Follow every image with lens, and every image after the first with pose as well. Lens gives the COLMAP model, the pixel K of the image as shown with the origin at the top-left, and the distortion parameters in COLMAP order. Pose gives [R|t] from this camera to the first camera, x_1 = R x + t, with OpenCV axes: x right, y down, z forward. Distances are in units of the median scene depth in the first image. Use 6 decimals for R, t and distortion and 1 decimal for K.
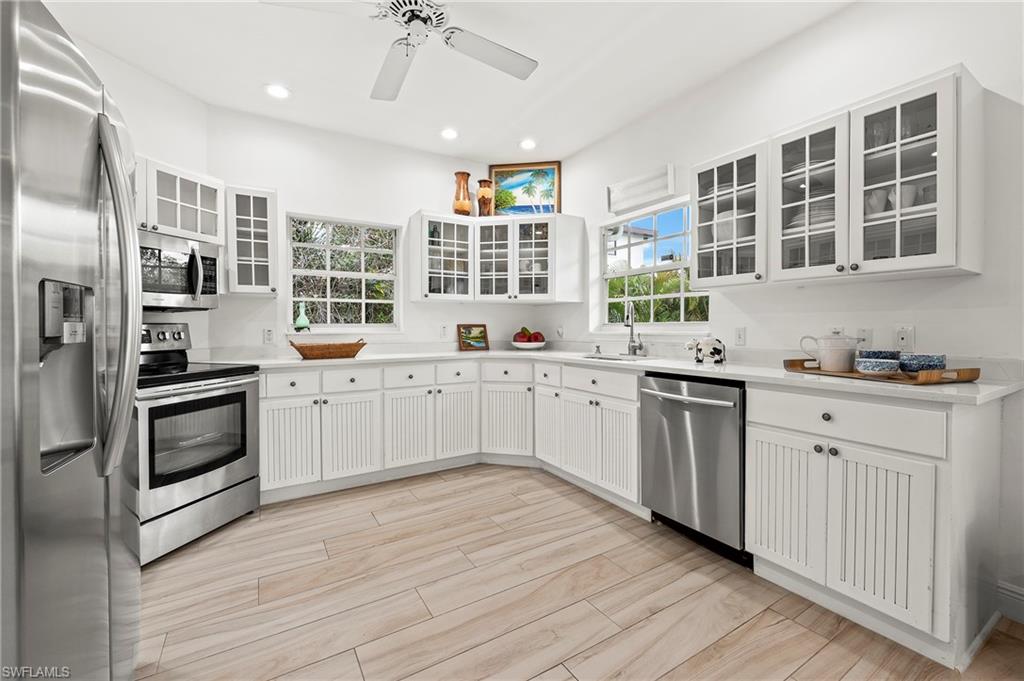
lens RADIAL K [[434.5, 0, 560.3], [0, 434.5, 333.3], [0, 0, 1]] dist [-0.008019, -0.000810]
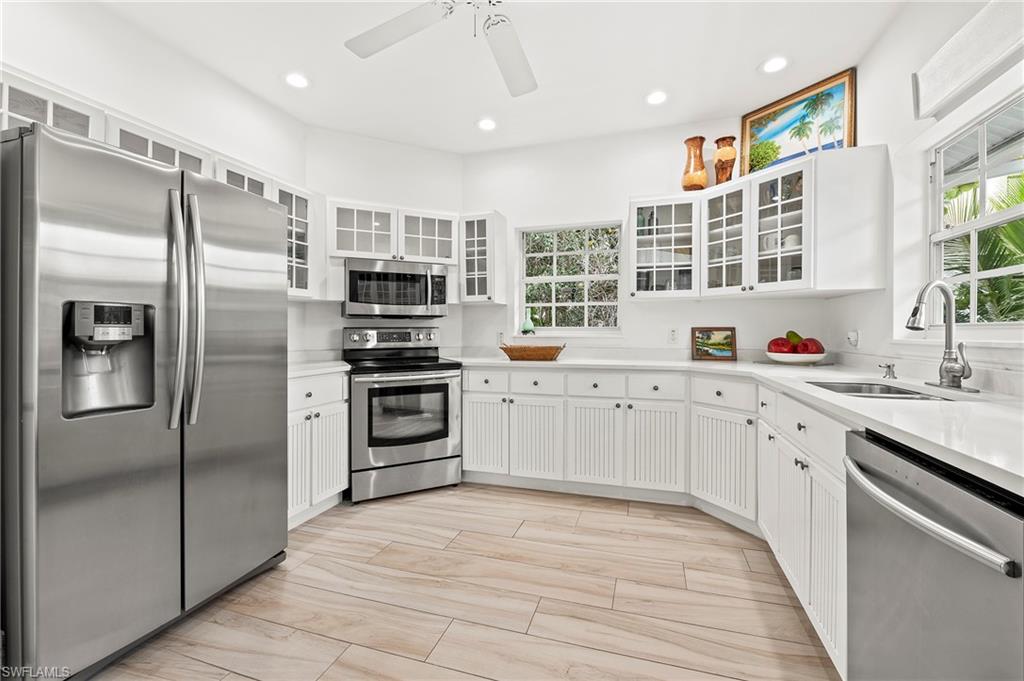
lens RADIAL K [[434.5, 0, 490.7], [0, 434.5, 332.4], [0, 0, 1]] dist [-0.008019, -0.000810]
pose [[0.605879, 0.005472, -0.795538, 0.235640], [-0.013252, 0.999907, -0.003215, -0.004358], [0.795447, 0.012490, 0.605895, 0.277817]]
